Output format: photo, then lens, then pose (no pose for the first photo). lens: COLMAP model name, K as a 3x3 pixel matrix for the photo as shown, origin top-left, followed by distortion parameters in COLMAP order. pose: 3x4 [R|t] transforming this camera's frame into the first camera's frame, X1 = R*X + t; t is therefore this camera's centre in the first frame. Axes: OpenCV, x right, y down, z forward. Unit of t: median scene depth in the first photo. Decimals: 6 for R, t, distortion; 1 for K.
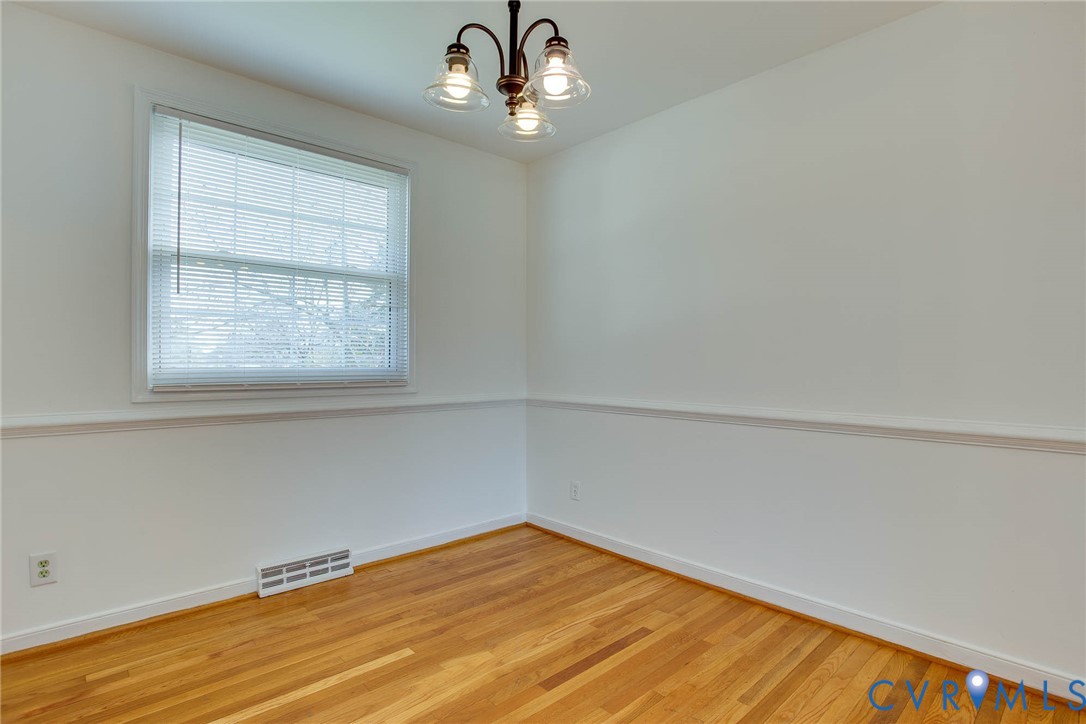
lens RADIAL K [[565.5, 0, 543.0], [0, 565.5, 362.0], [0, 0, 1]] dist [0.000556, 0.000110]
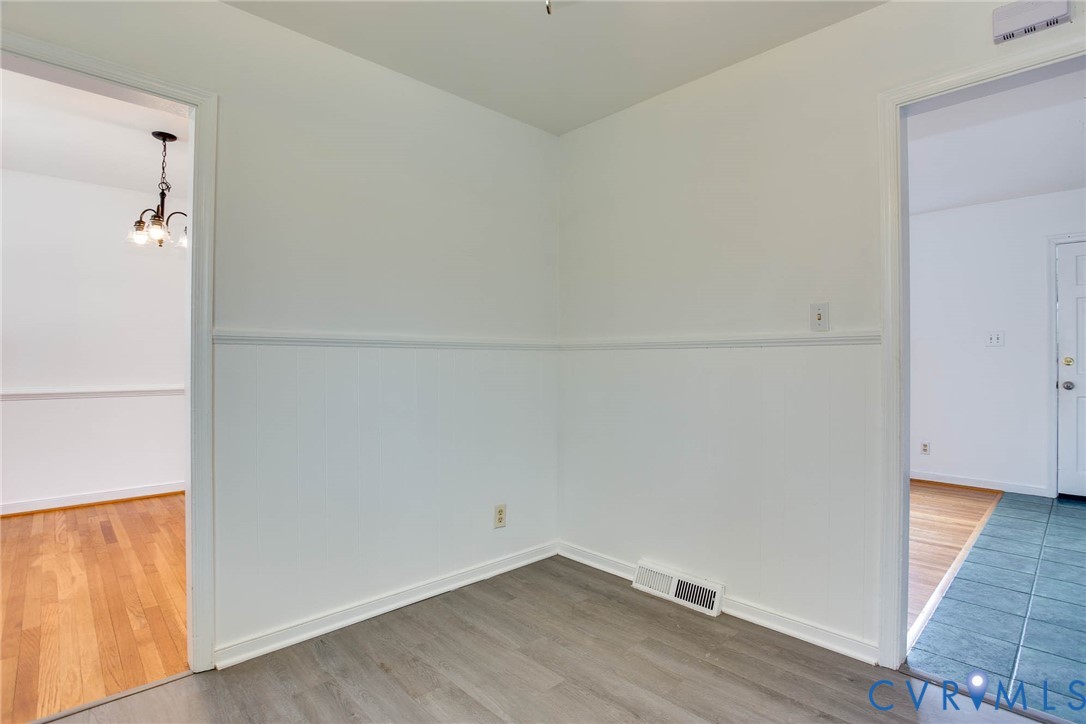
lens RADIAL K [[565.5, 0, 543.0], [0, 565.5, 362.0], [0, 0, 1]] dist [0.000556, 0.000110]
pose [[-0.027402, 0.005256, 0.999611, -1.832233], [-0.003831, 0.999978, -0.005363, -0.013163], [-0.999617, -0.003976, -0.027381, -0.347428]]
